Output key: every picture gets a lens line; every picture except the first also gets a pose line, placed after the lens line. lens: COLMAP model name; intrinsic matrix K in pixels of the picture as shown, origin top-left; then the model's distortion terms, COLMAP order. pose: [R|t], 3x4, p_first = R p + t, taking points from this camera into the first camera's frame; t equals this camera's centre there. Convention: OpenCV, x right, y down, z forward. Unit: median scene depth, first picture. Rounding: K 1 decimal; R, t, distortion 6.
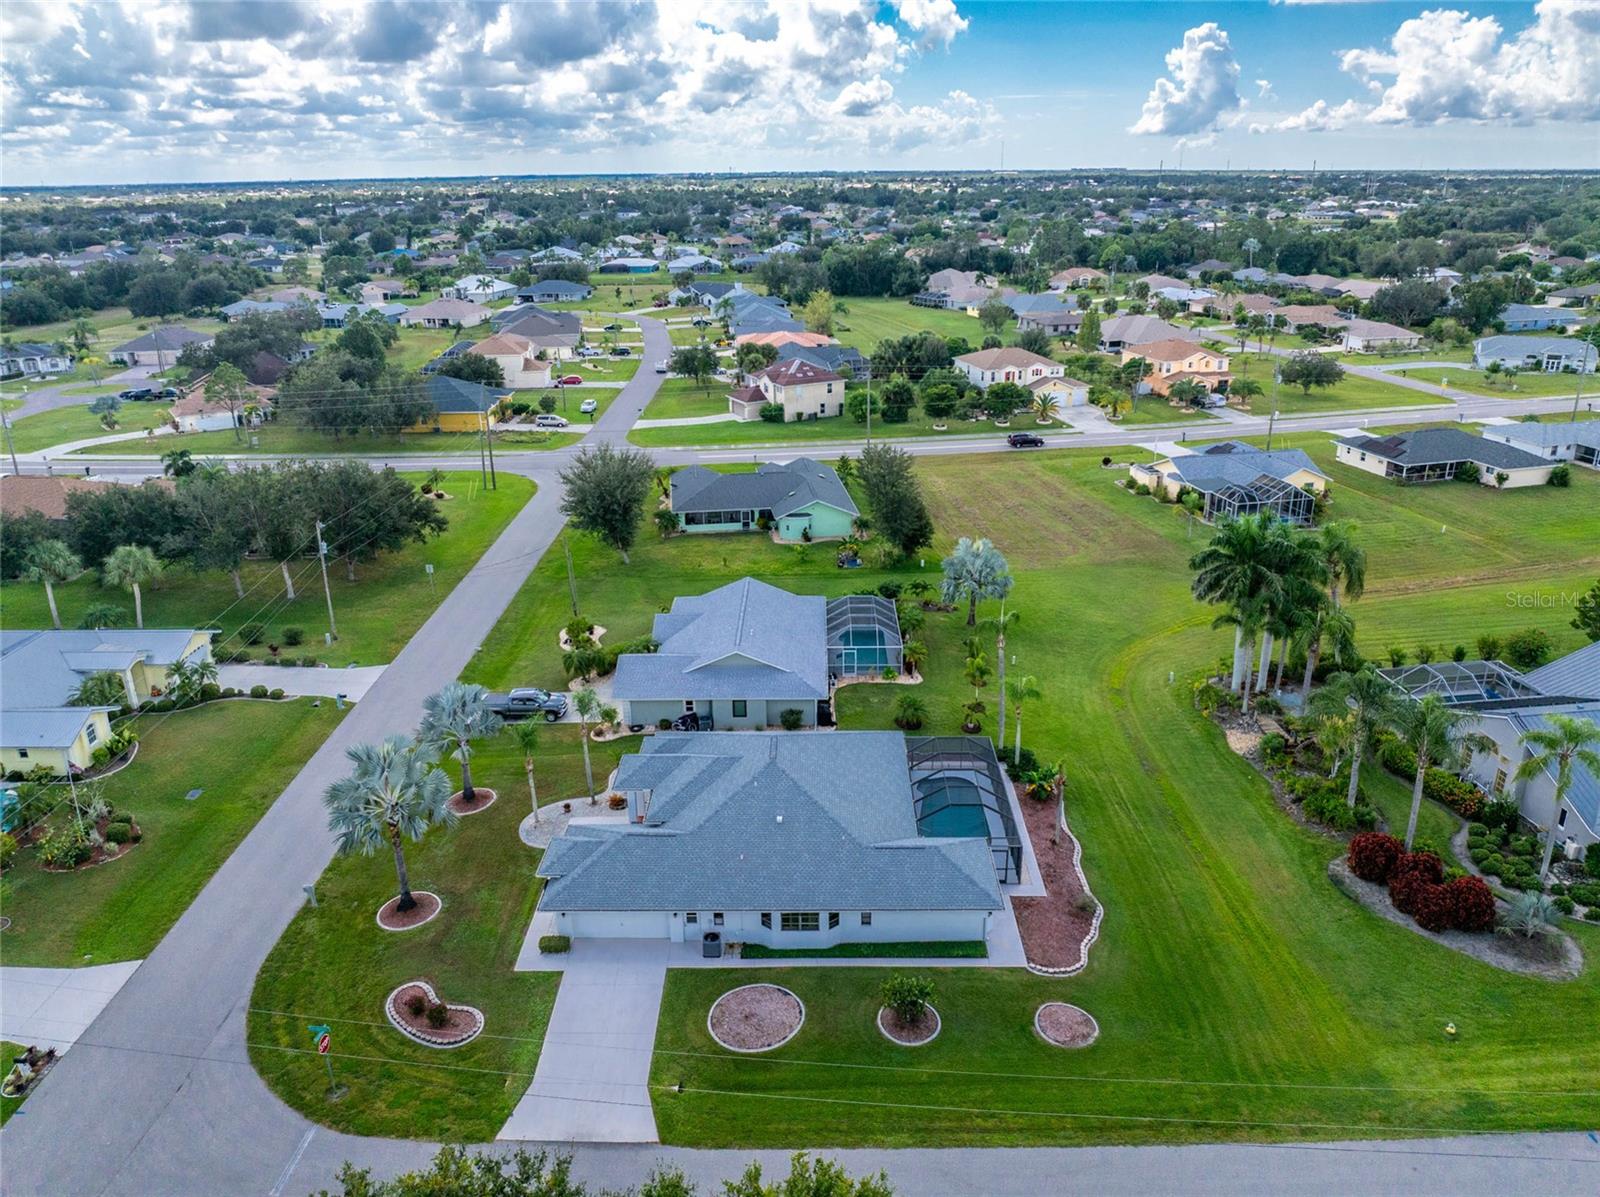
lens RADIAL K [[1124.4, 0, 800.0], [0, 1124.4, 598.5], [0, 0, 1]] dist [-0.029164, -0.002412]
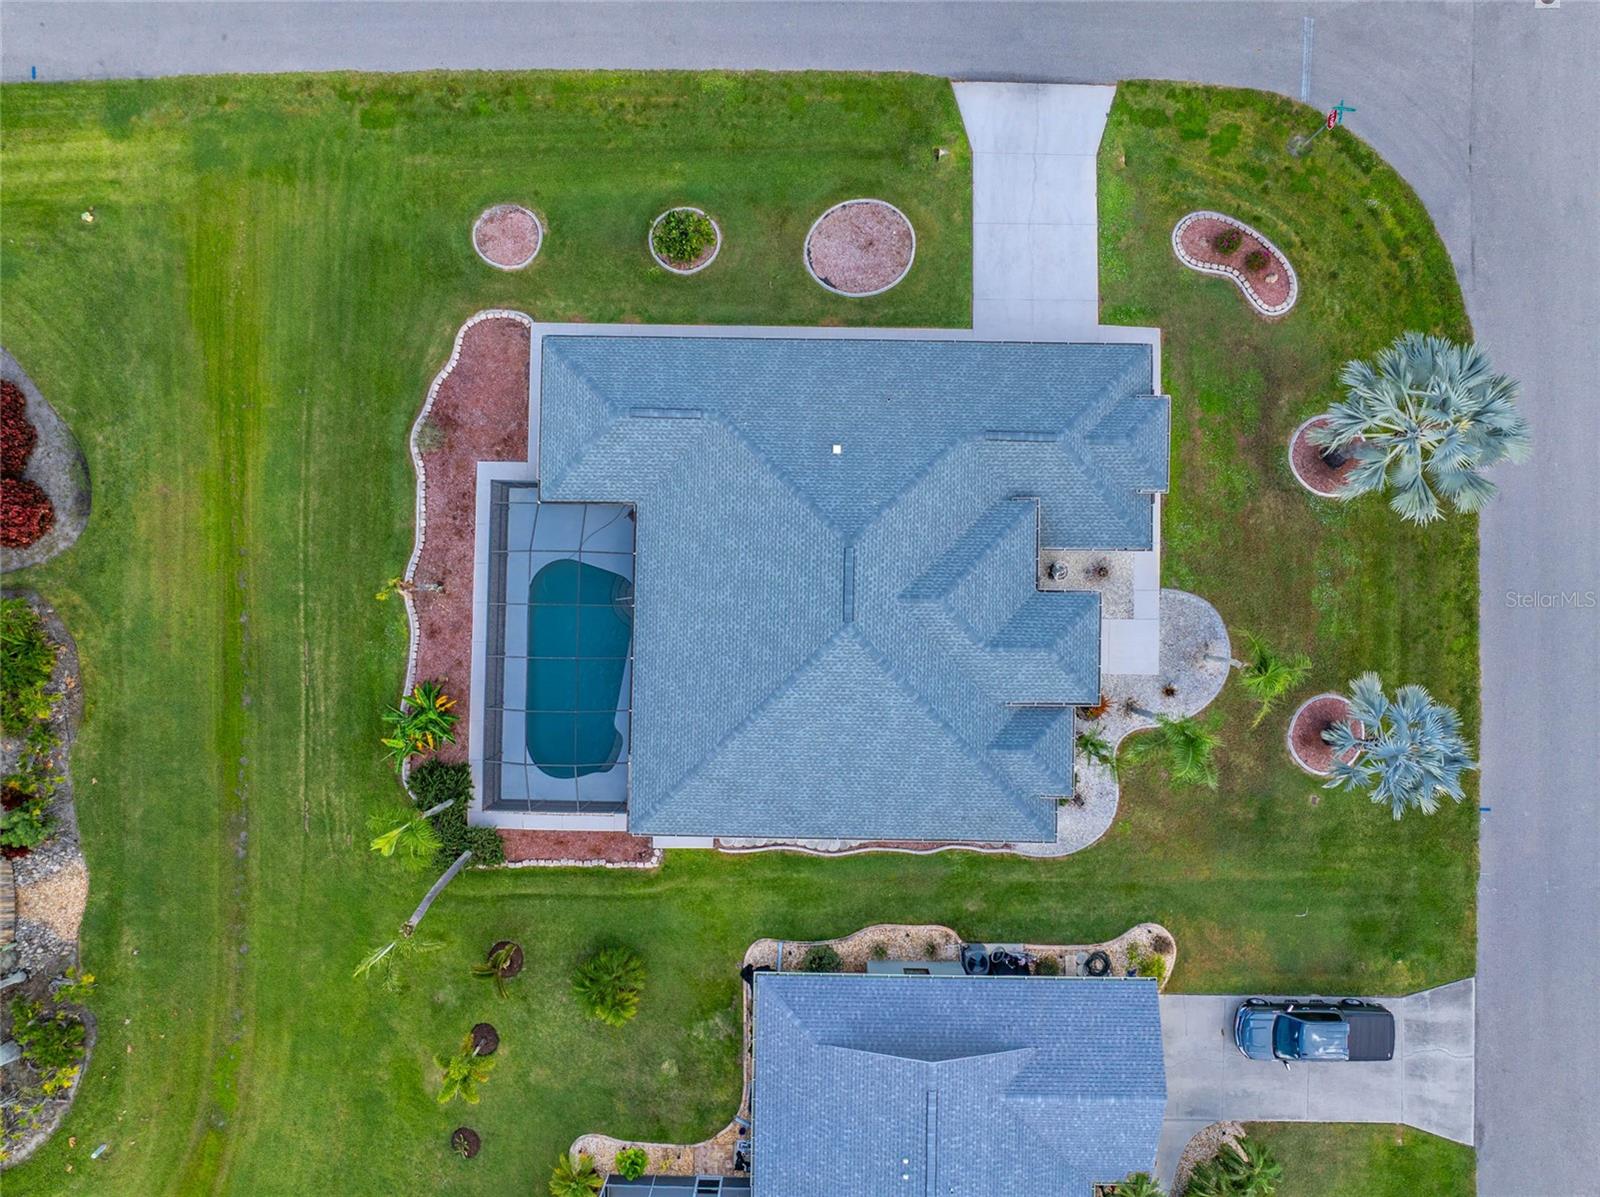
lens RADIAL K [[1124.4, 0, 800.0], [0, 1124.4, 598.5], [0, 0, 1]] dist [-0.029164, -0.002412]
pose [[-0.999787, -0.002091, 0.020509, -0.009889], [0.020021, -0.335482, 0.941834, -0.477567], [0.004911, 0.942044, 0.335453, 0.859778]]
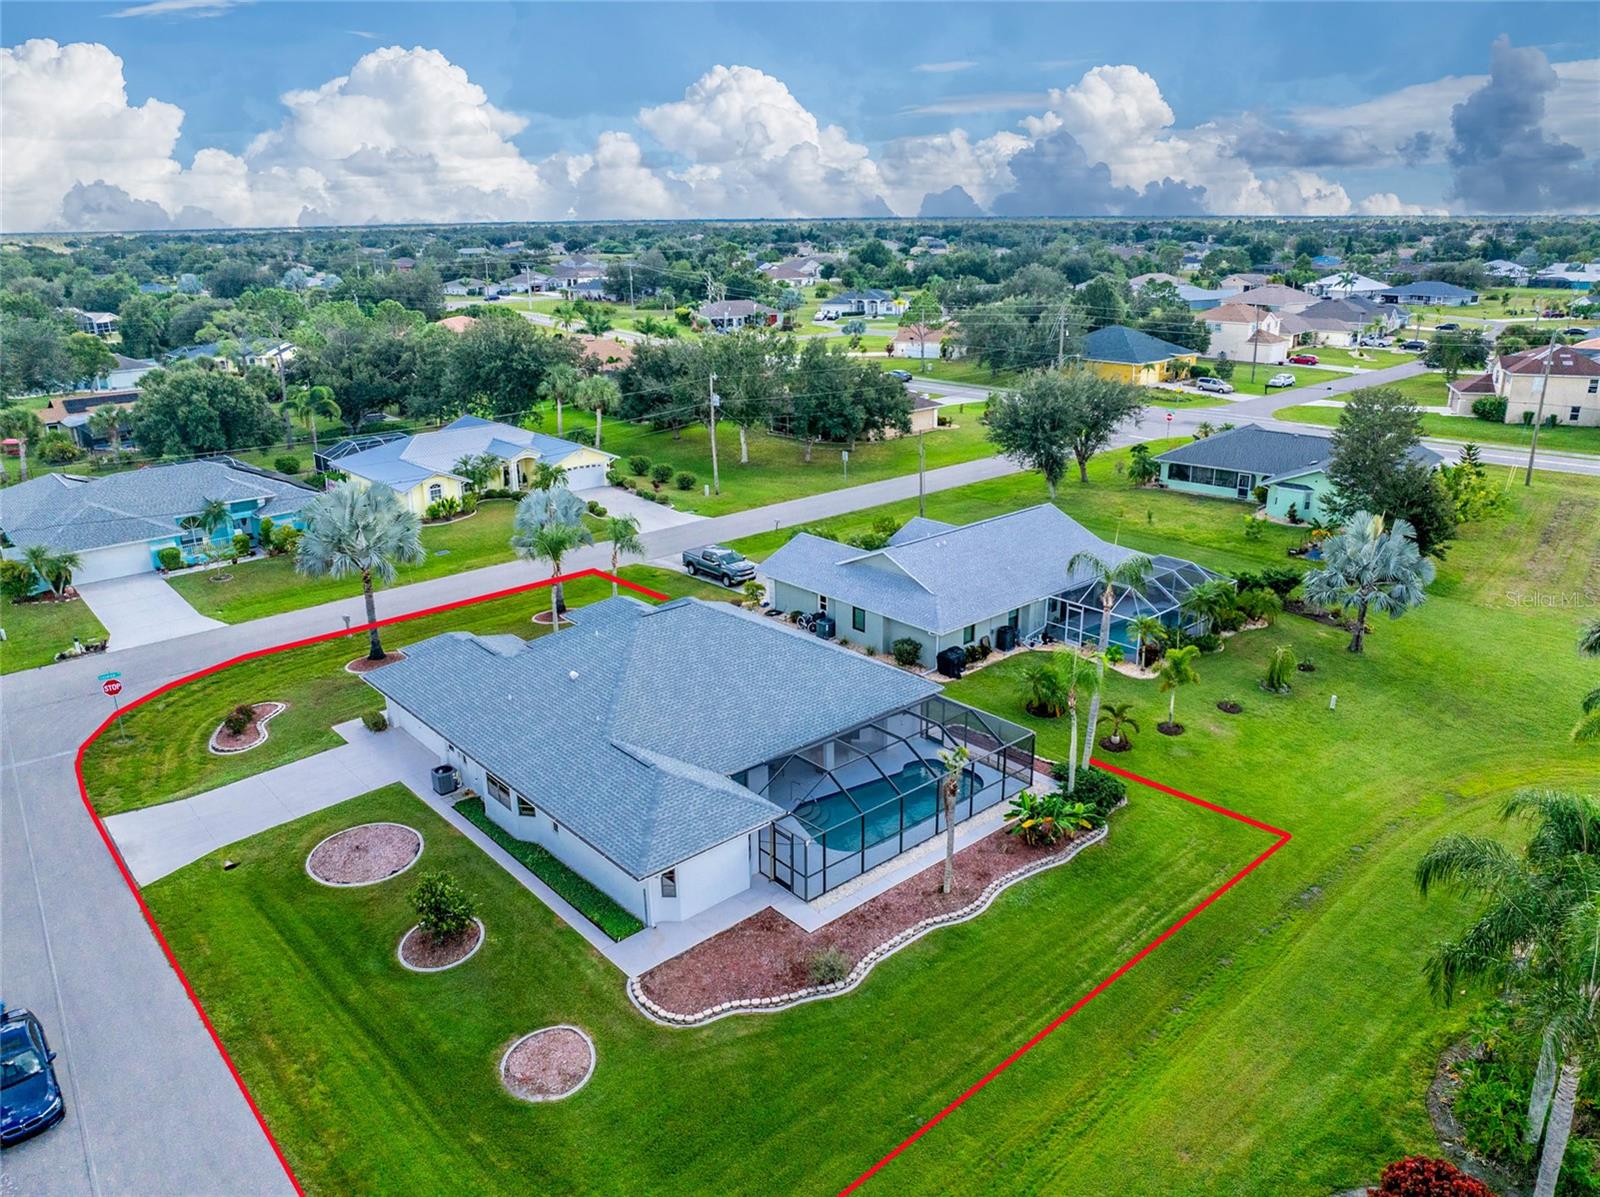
lens RADIAL K [[1124.4, 0, 800.0], [0, 1124.4, 598.5], [0, 0, 1]] dist [-0.029164, -0.002412]
pose [[0.674205, 0.241717, -0.697869, 0.619502], [-0.261261, 0.961884, 0.080760, 0.042144], [0.690790, 0.127877, 0.711658, 0.549625]]
